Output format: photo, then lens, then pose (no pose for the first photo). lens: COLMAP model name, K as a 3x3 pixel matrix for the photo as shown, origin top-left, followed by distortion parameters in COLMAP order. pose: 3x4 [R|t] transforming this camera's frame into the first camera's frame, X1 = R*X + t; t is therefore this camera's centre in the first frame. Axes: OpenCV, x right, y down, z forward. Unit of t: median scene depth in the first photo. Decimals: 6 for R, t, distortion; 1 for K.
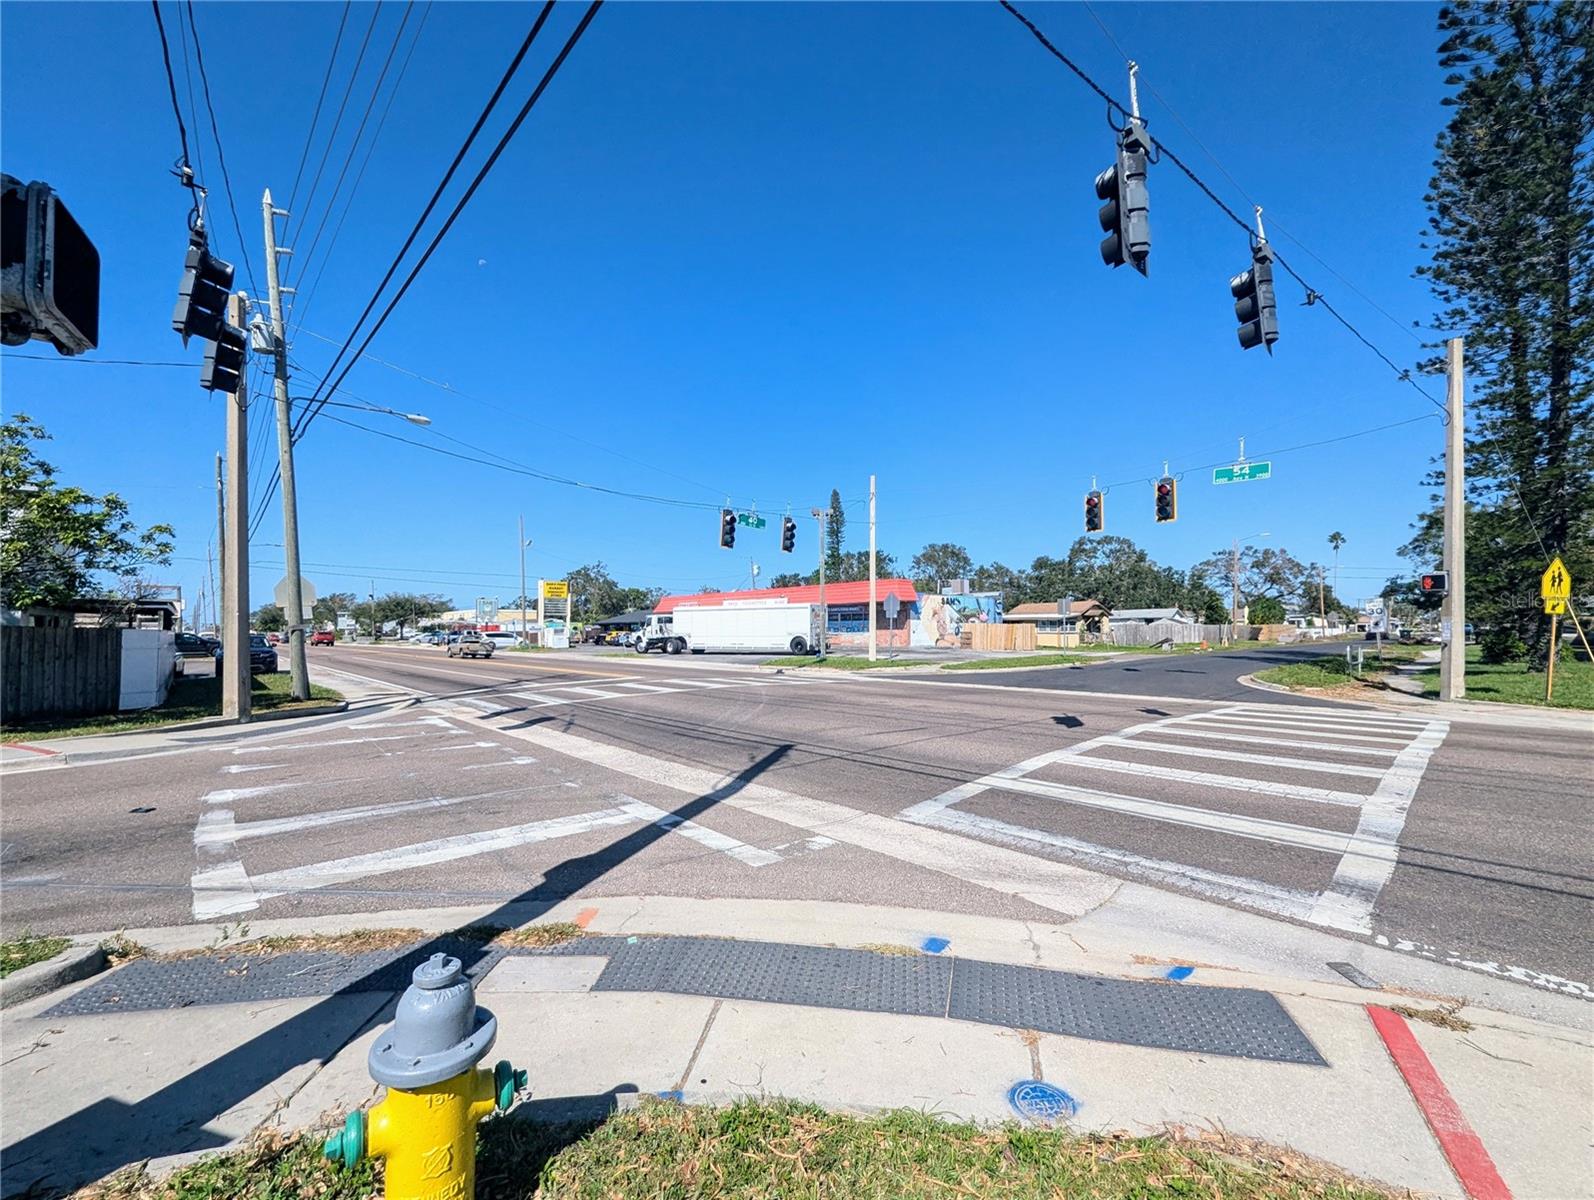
lens RADIAL K [[669.0, 0, 794.2], [0, 669.0, 610.9], [0, 0, 1]] dist [-0.002596, -0.000814]
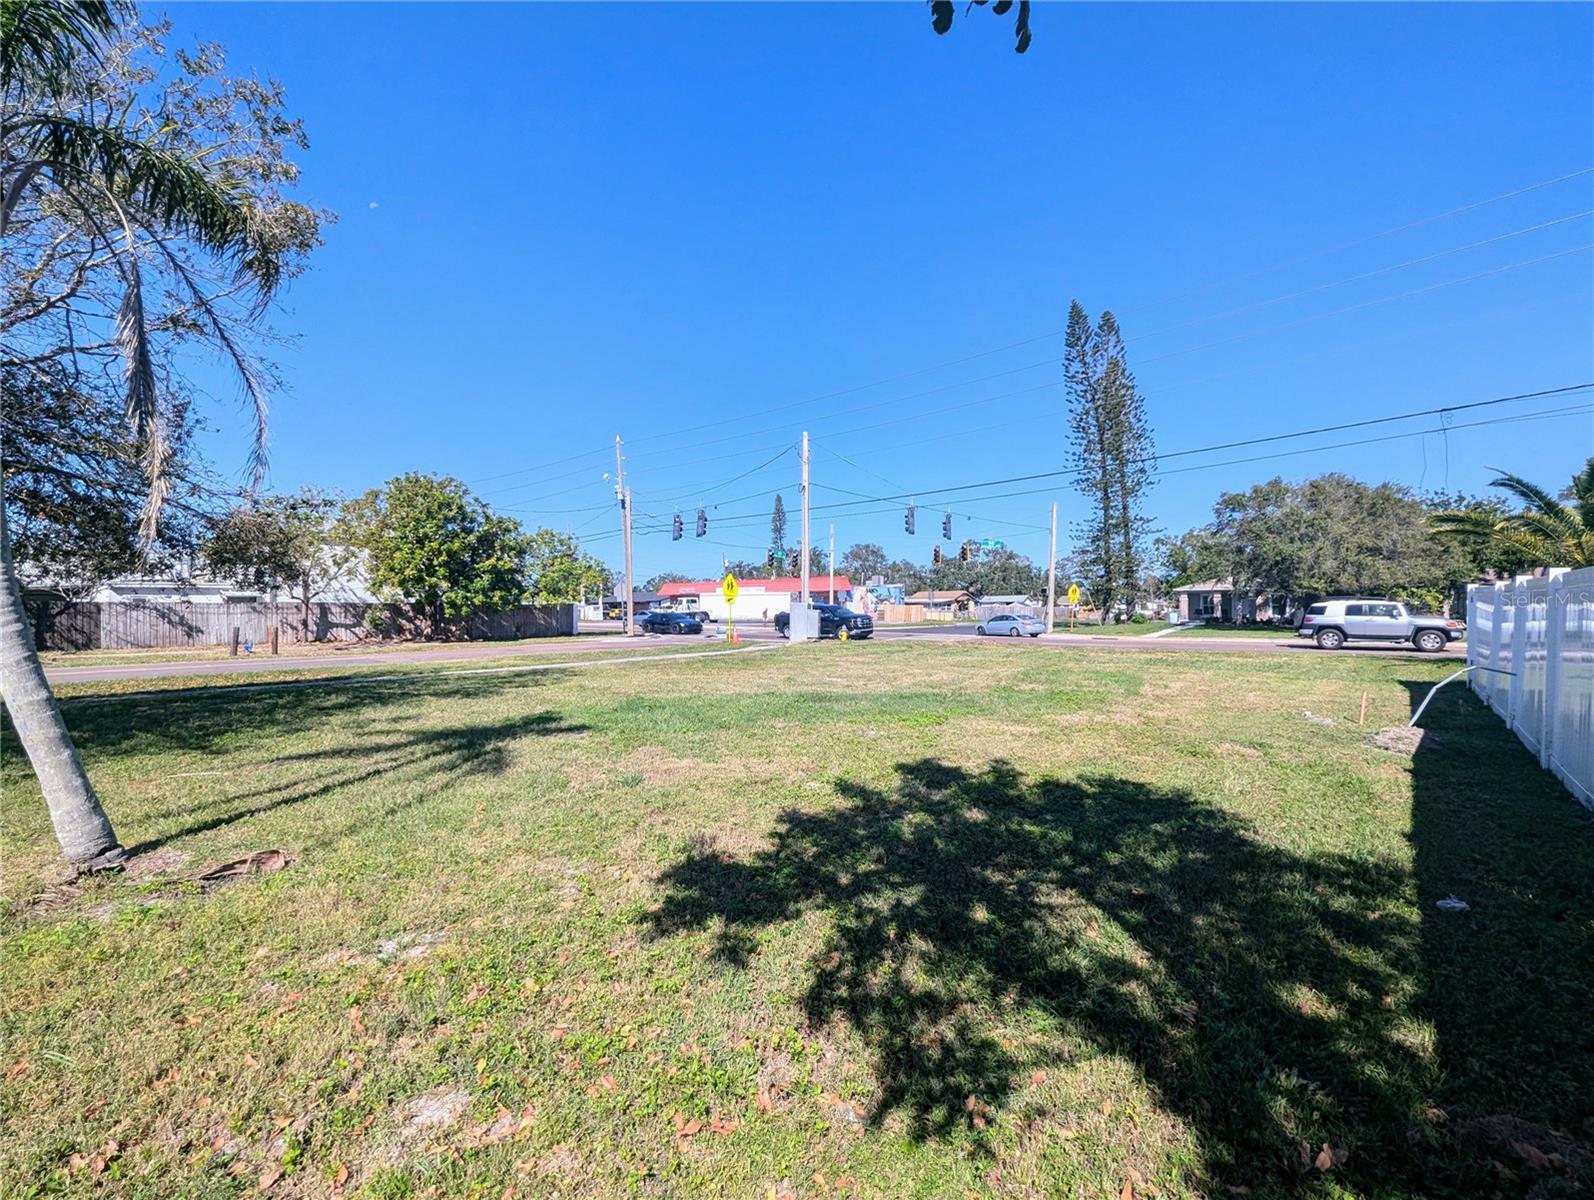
lens RADIAL K [[669.0, 0, 797.6], [0, 669.0, 604.4], [0, 0, 1]] dist [-0.002596, -0.000814]
pose [[0.992486, 0.006678, 0.122178, -0.092219], [-0.008901, 0.999805, 0.017655, -0.005640], [-0.122036, -0.018610, 0.992351, -0.380952]]
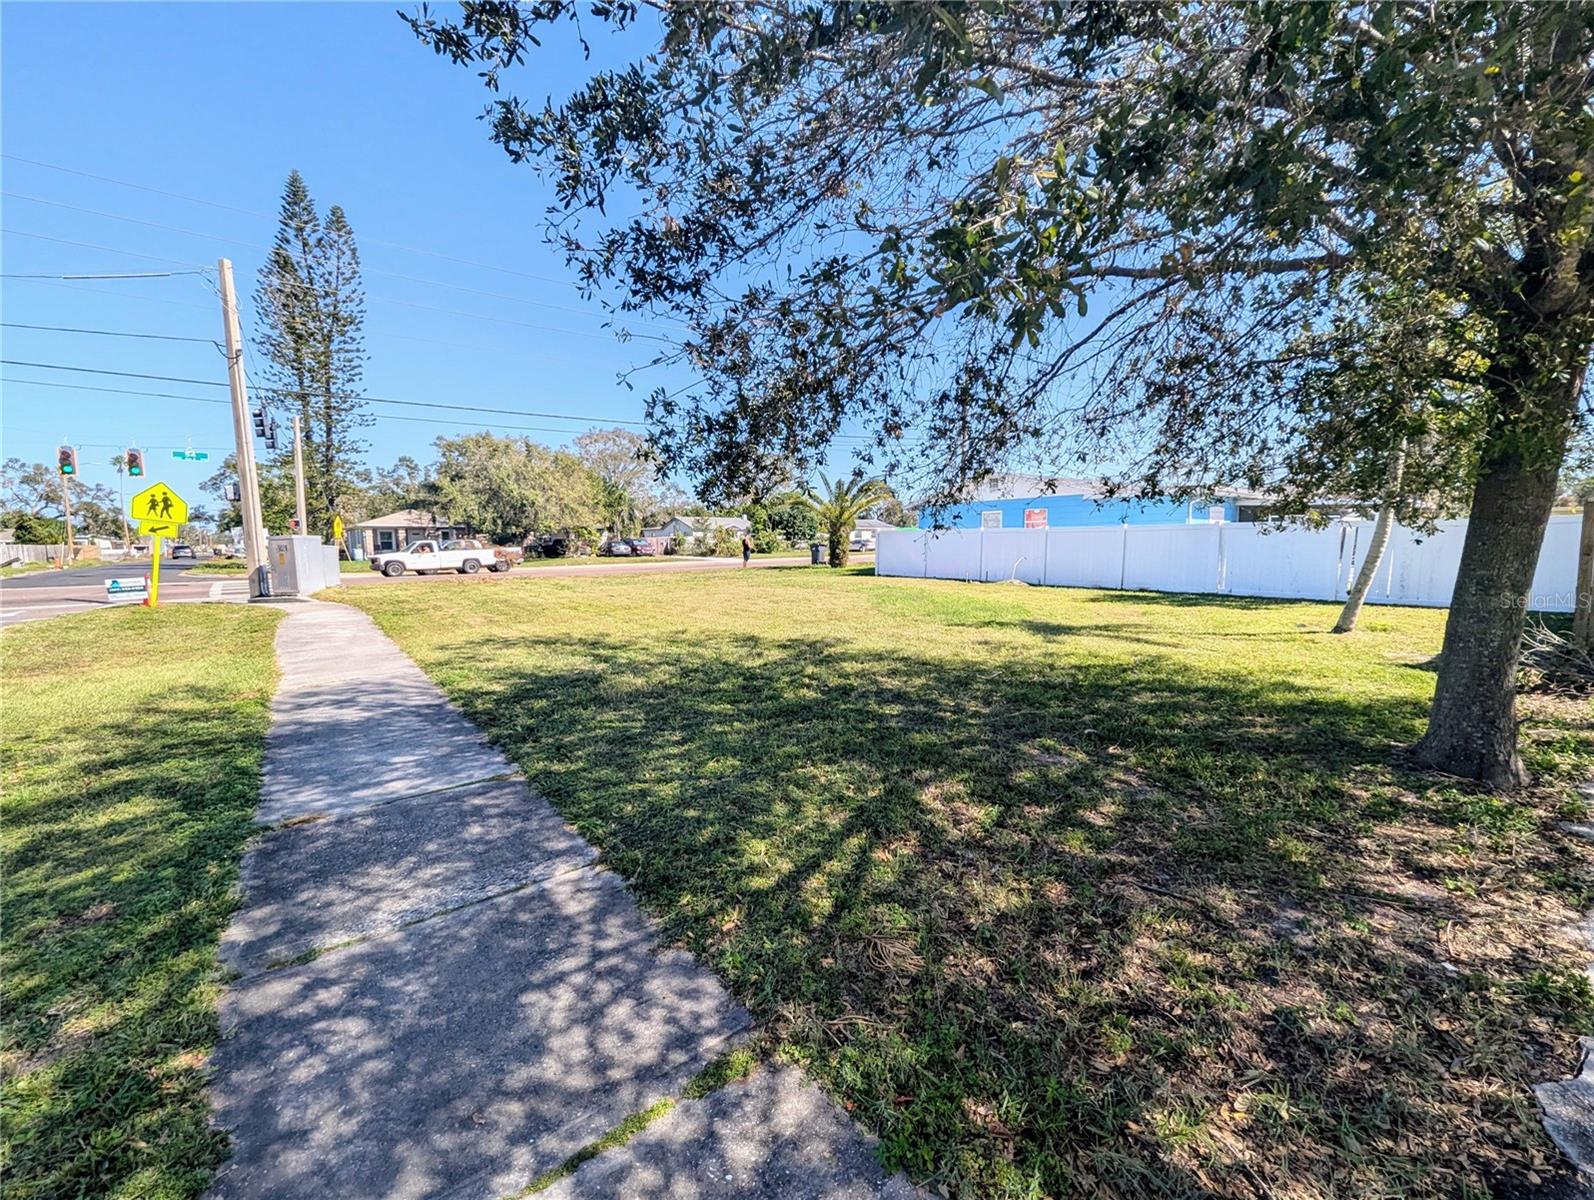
lens RADIAL K [[669.0, 0, 798.5], [0, 669.0, 607.5], [0, 0, 1]] dist [-0.002596, -0.000814]
pose [[0.062966, -0.095685, 0.993418, -0.290045], [-0.016017, 0.995168, 0.096869, -0.001045], [-0.997887, -0.022011, 0.061129, -0.206165]]
